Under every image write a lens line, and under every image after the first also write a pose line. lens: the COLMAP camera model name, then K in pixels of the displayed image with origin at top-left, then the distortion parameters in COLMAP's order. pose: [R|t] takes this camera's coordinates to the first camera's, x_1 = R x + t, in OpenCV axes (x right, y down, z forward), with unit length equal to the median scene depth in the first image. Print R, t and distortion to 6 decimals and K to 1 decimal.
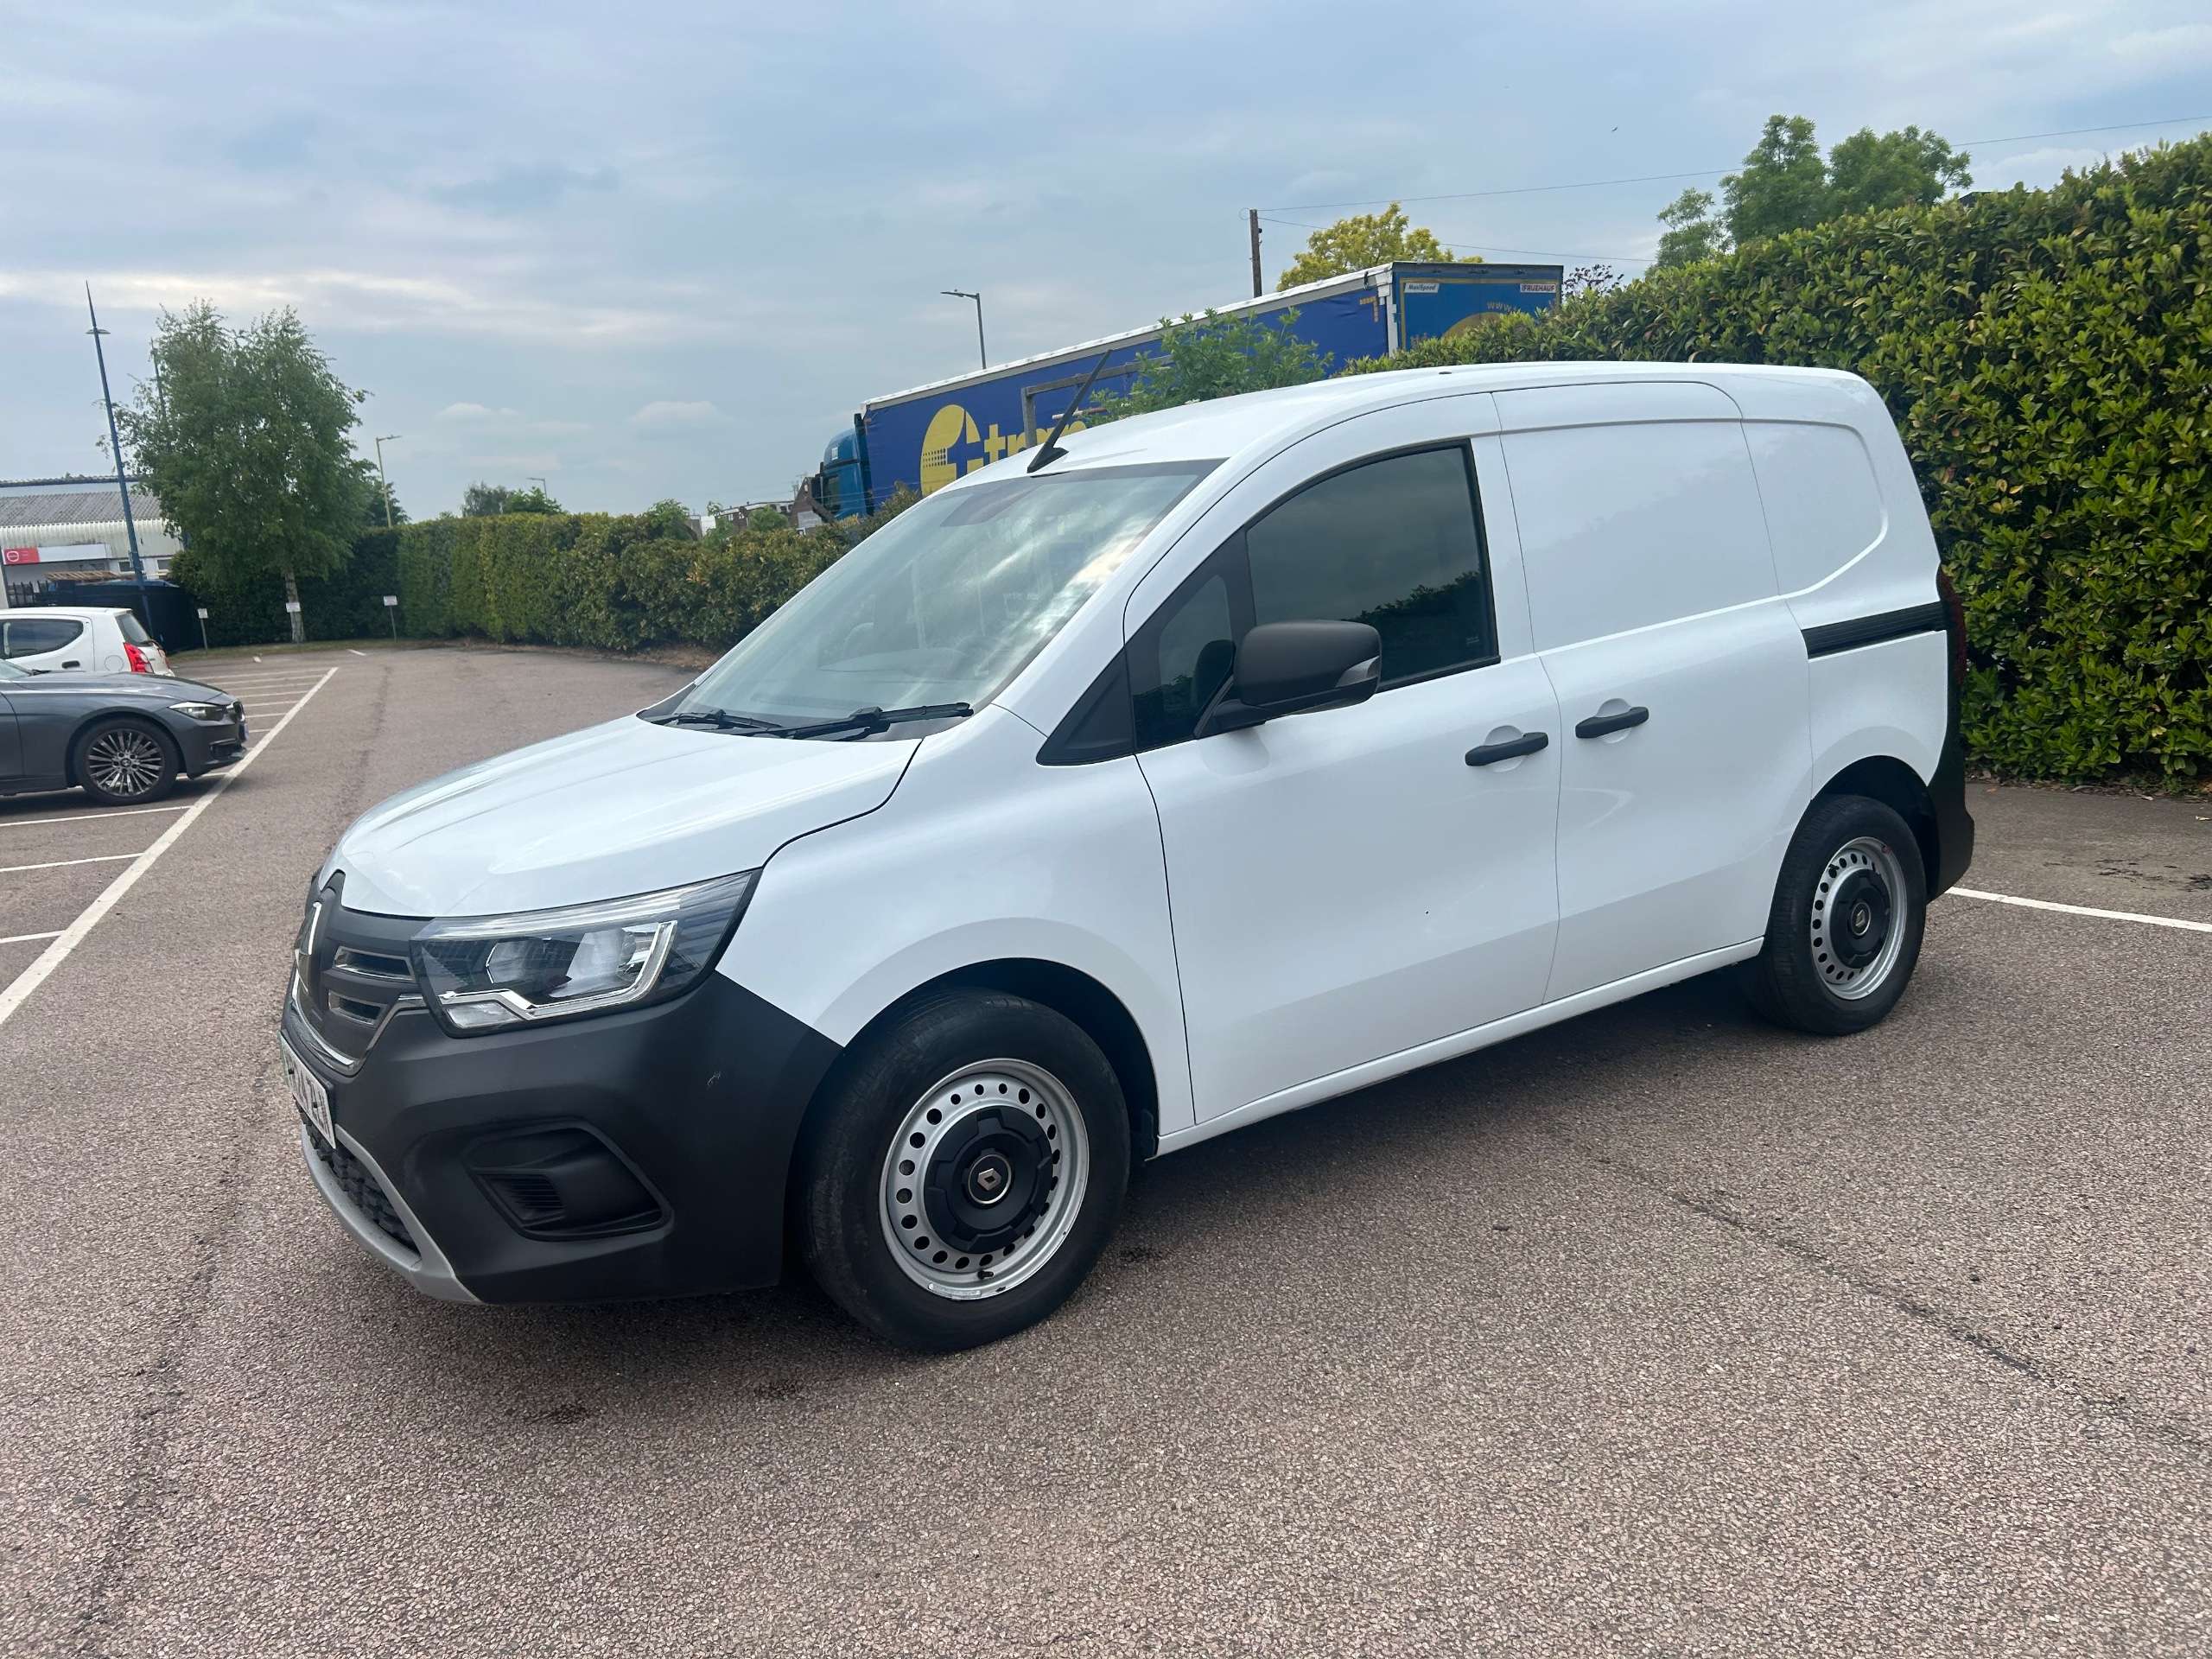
lens RADIAL K [[1691.9, 0, 1114.3], [0, 1691.9, 803.7], [0, 0, 1]] dist [0.037121, -0.034553]
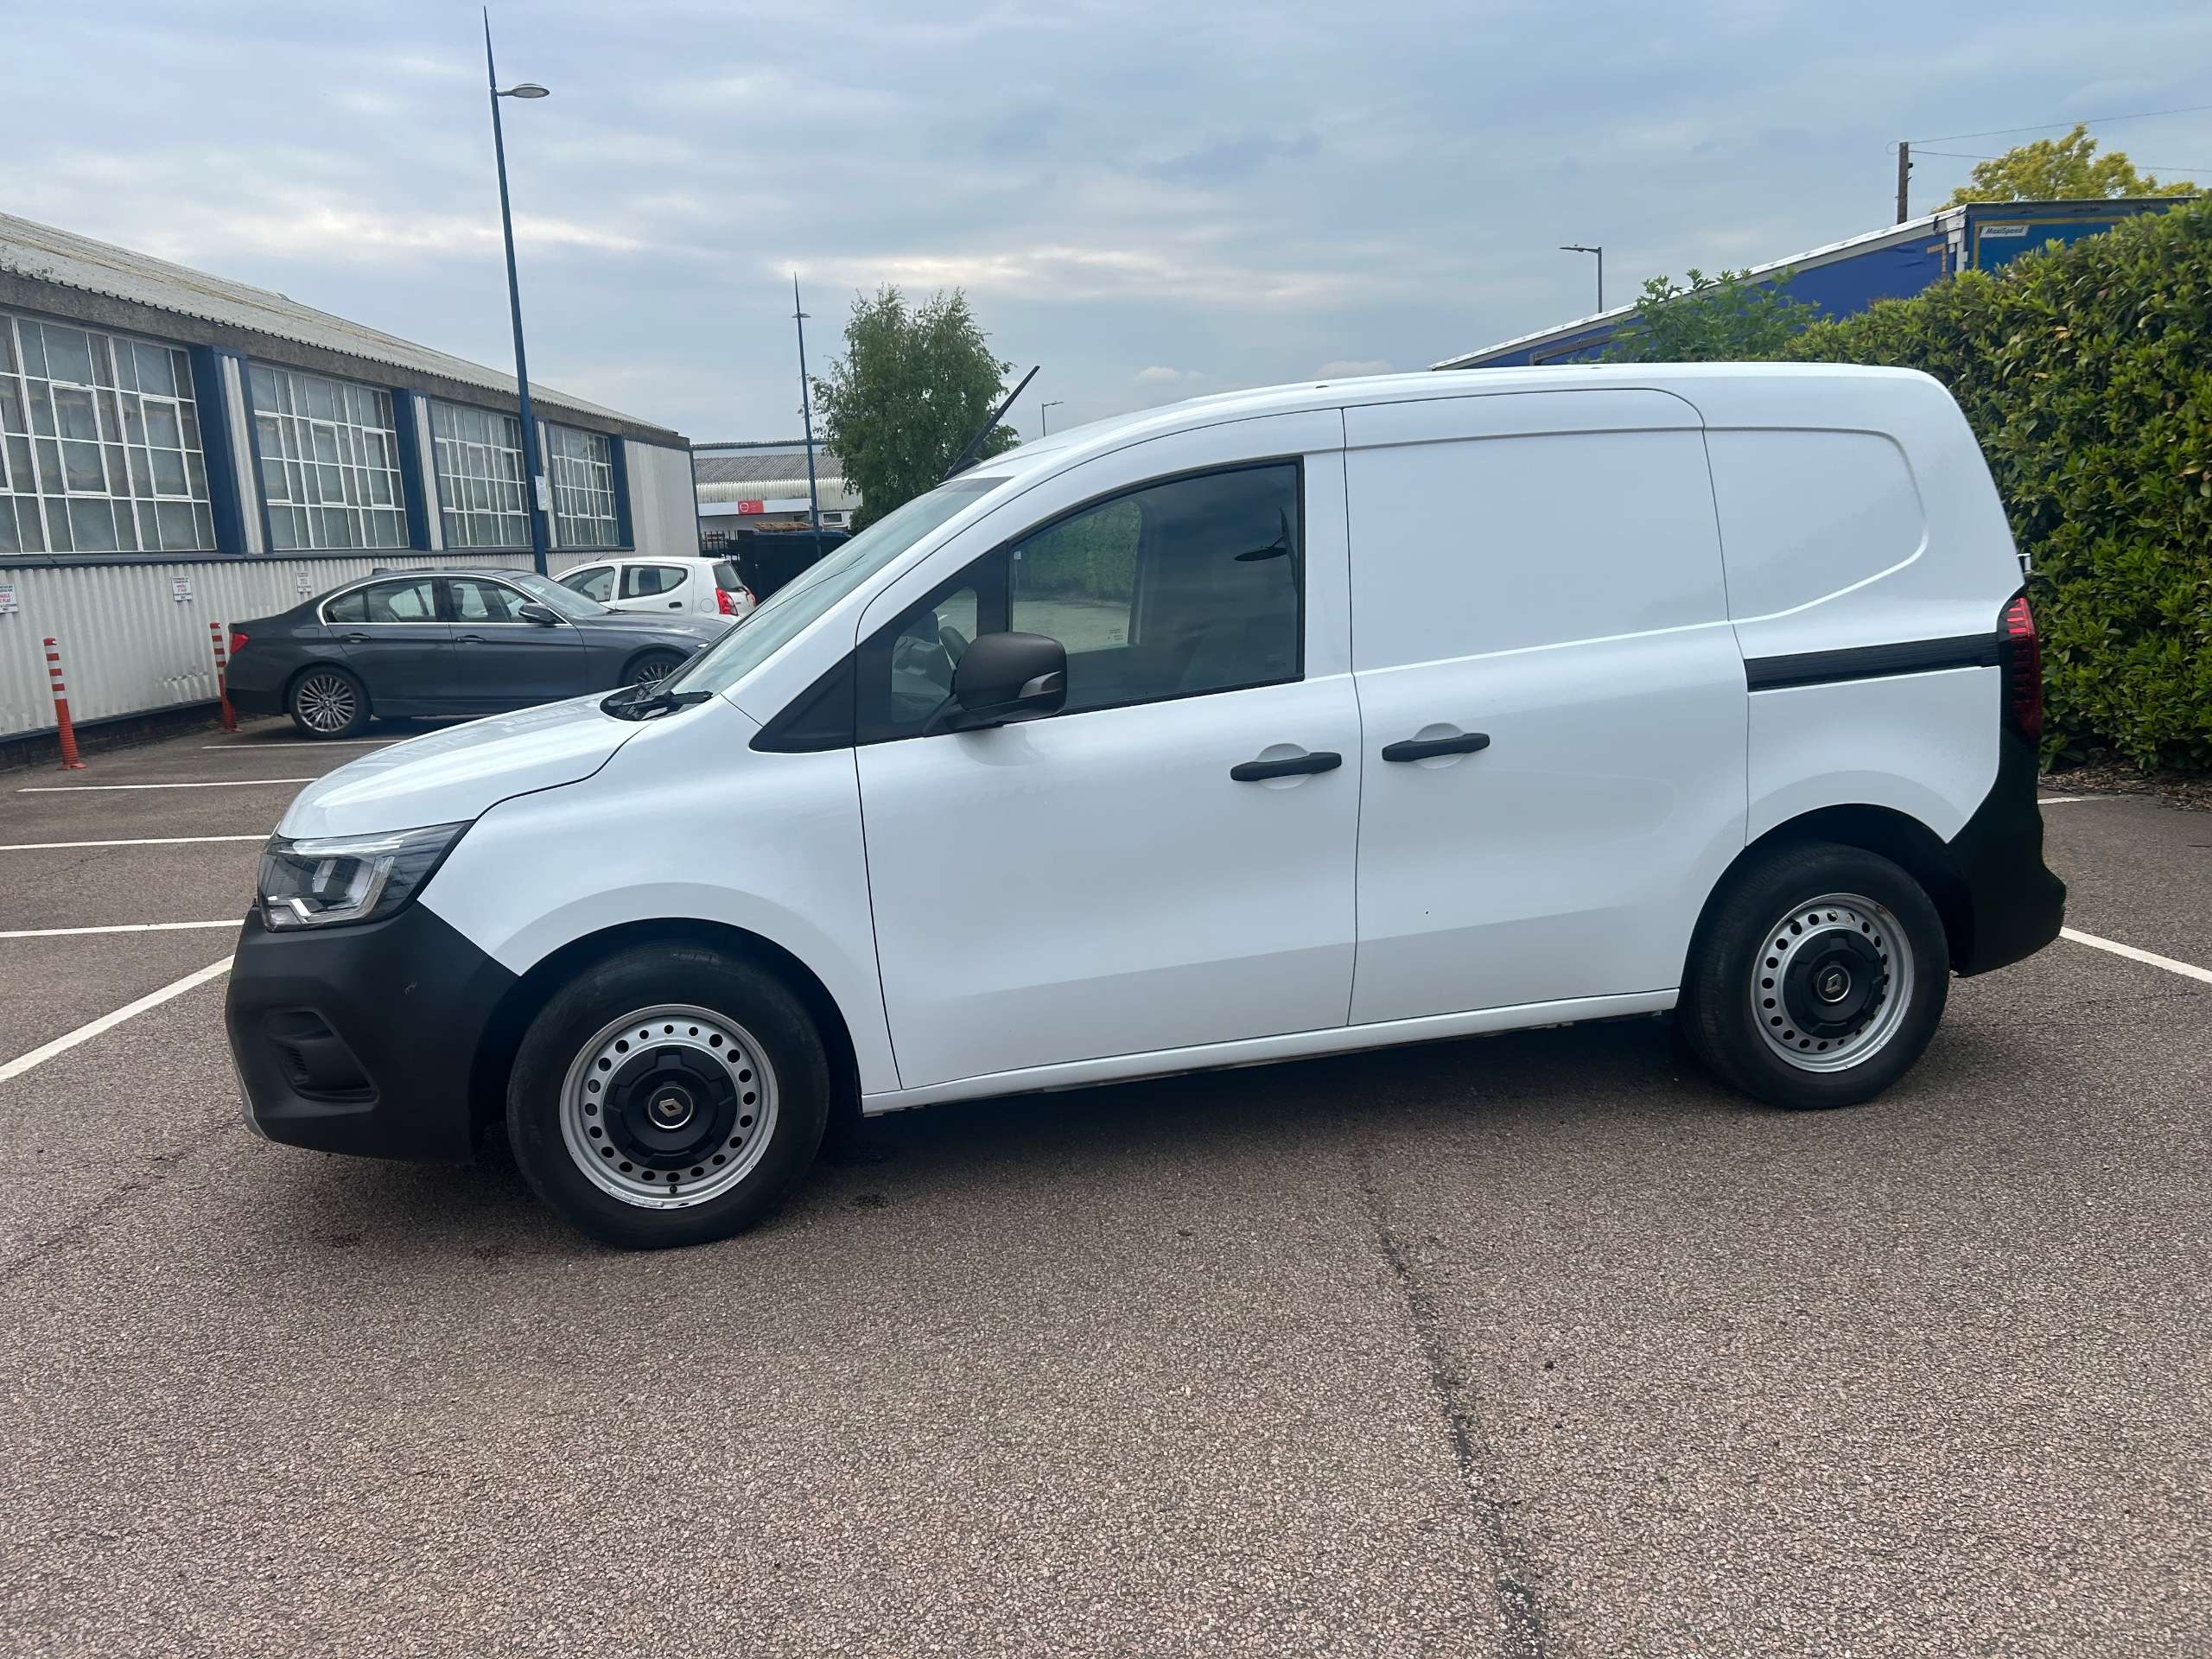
lens RADIAL K [[1688.8, 0, 1112.9], [0, 1688.8, 802.1], [0, 0, 1]] dist [0.043056, -0.040652]
pose [[0.926345, 0.081597, -0.367733, 0.253308], [-0.073088, 0.996638, 0.037031, -0.020734], [0.369518, -0.007426, 0.929194, 0.016919]]
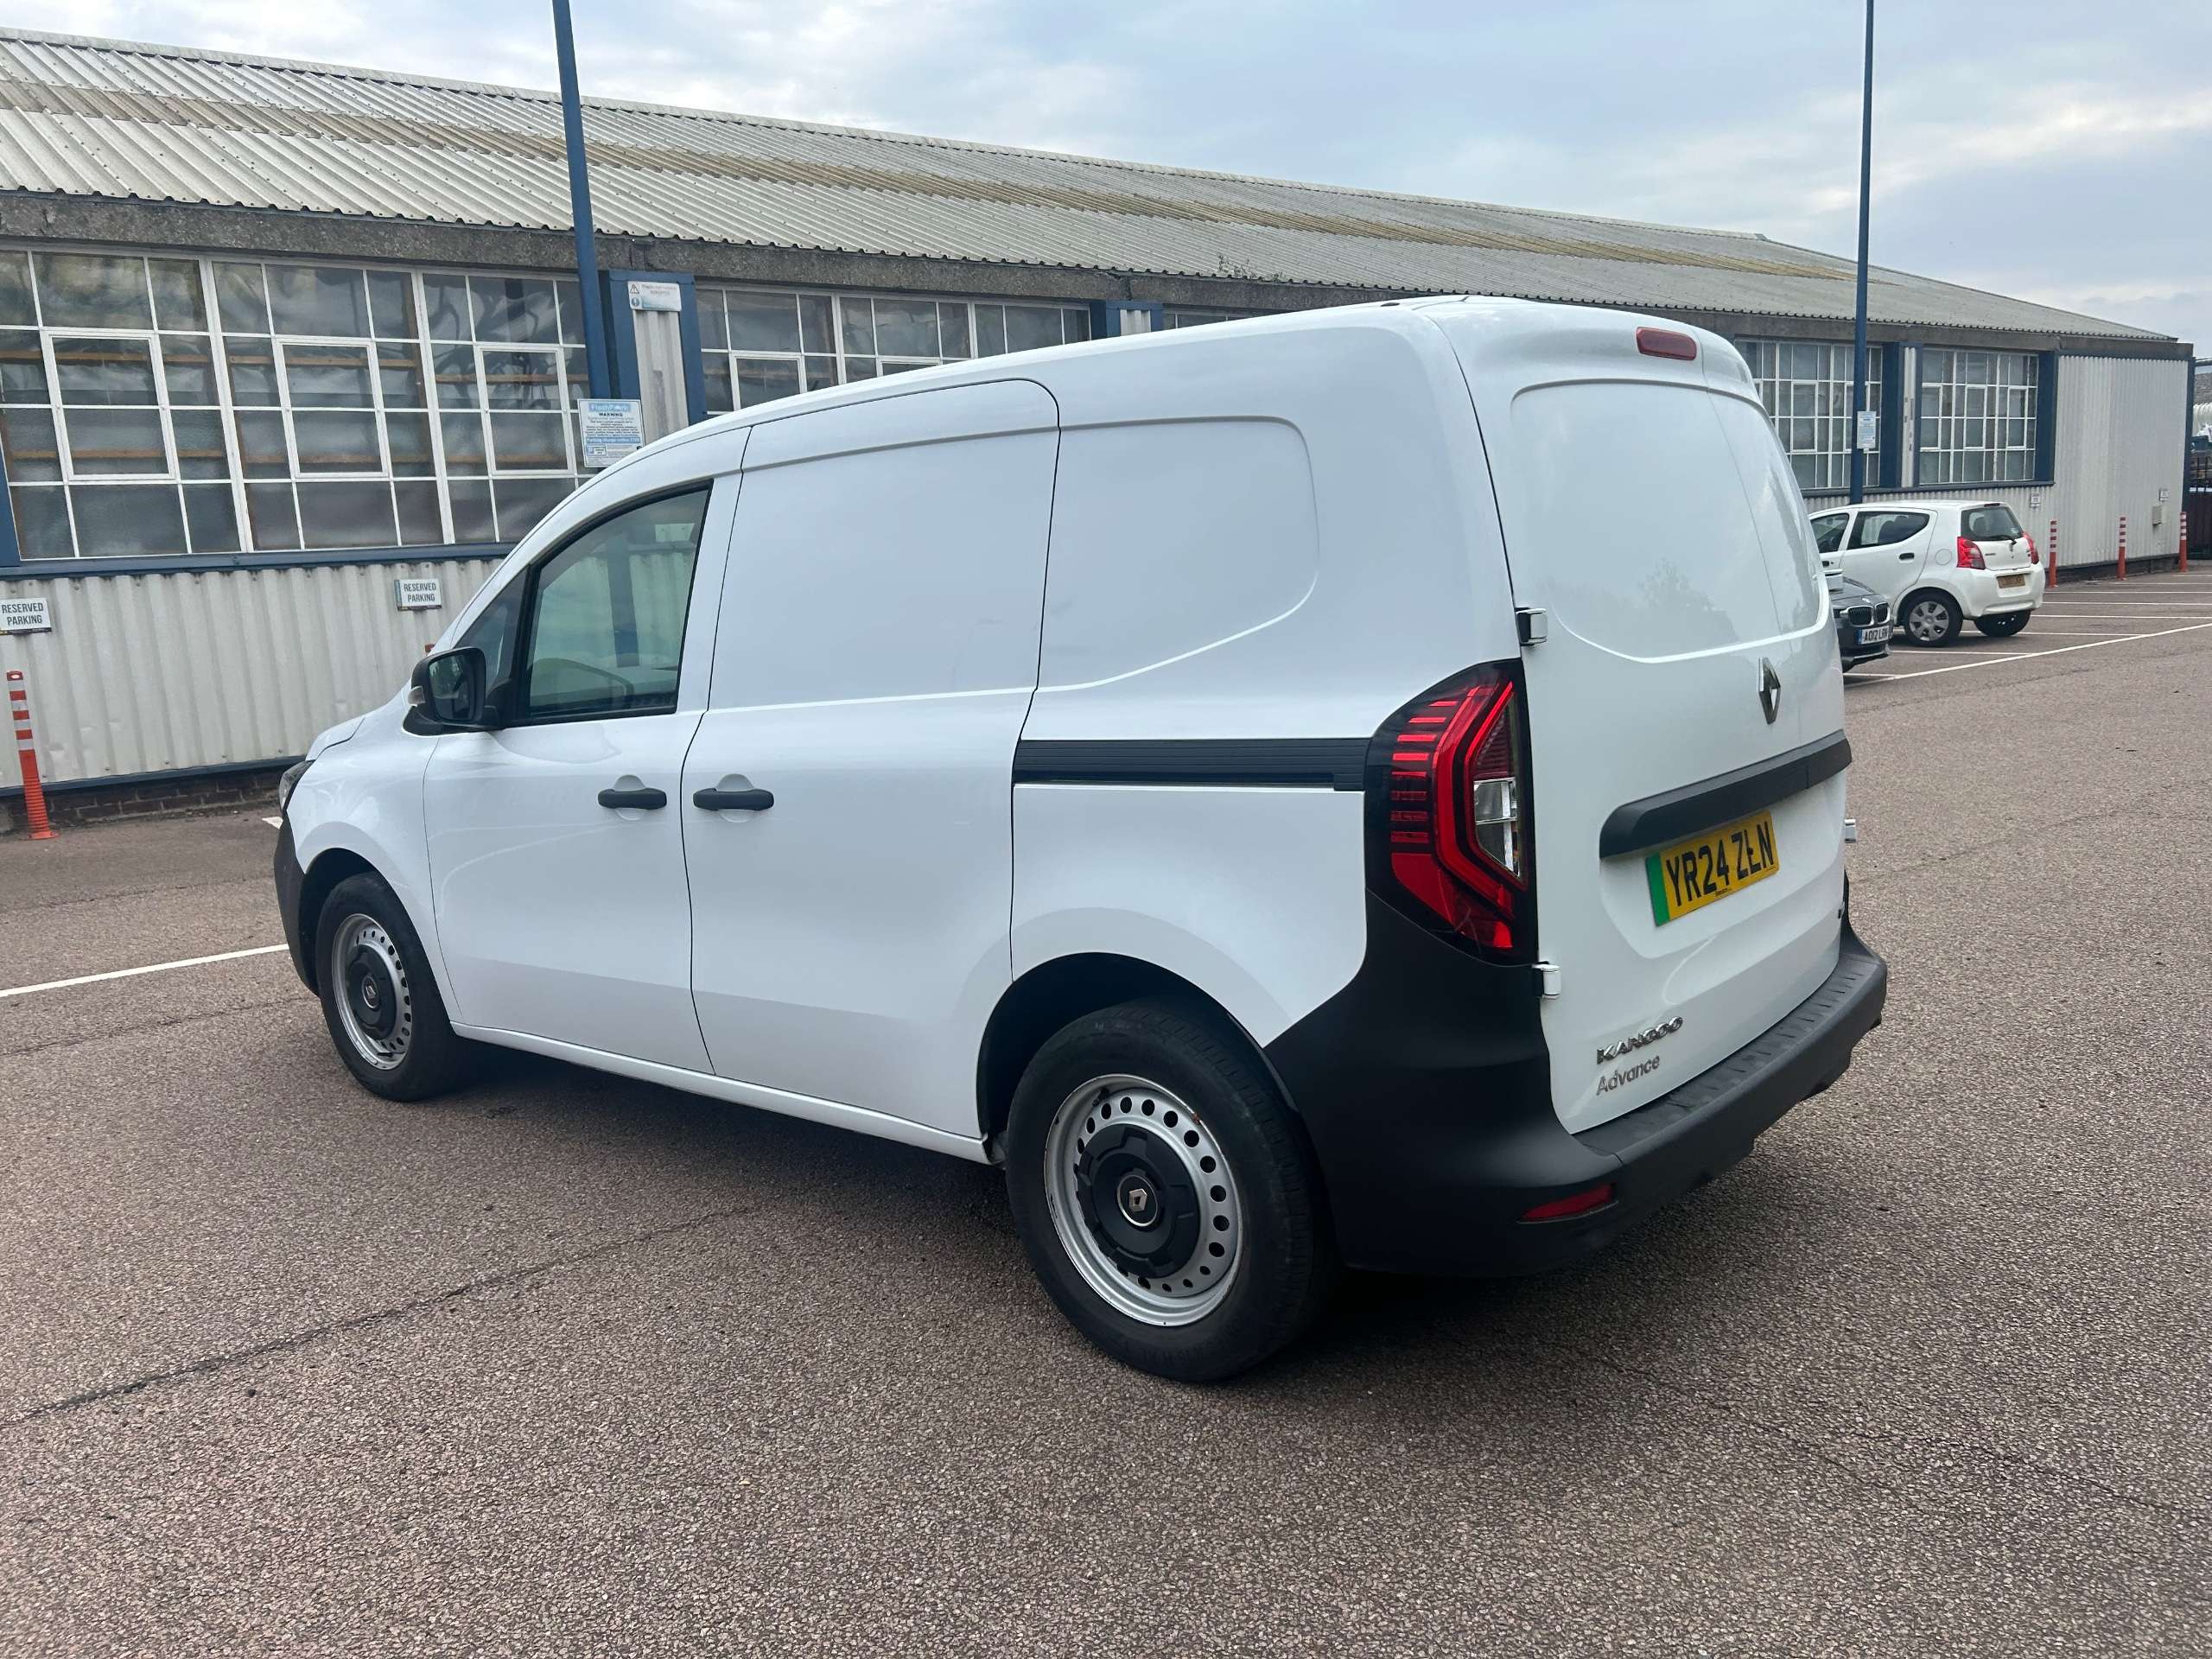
lens RADIAL K [[1705.3, 0, 1093.3], [0, 1705.3, 831.9], [0, 0, 1]] dist [0.034713, -0.033040]
pose [[0.252814, 0.209389, -0.944585, 0.629821], [-0.112739, 0.976025, 0.186184, -0.116348], [0.960924, 0.059422, 0.270359, 0.496734]]
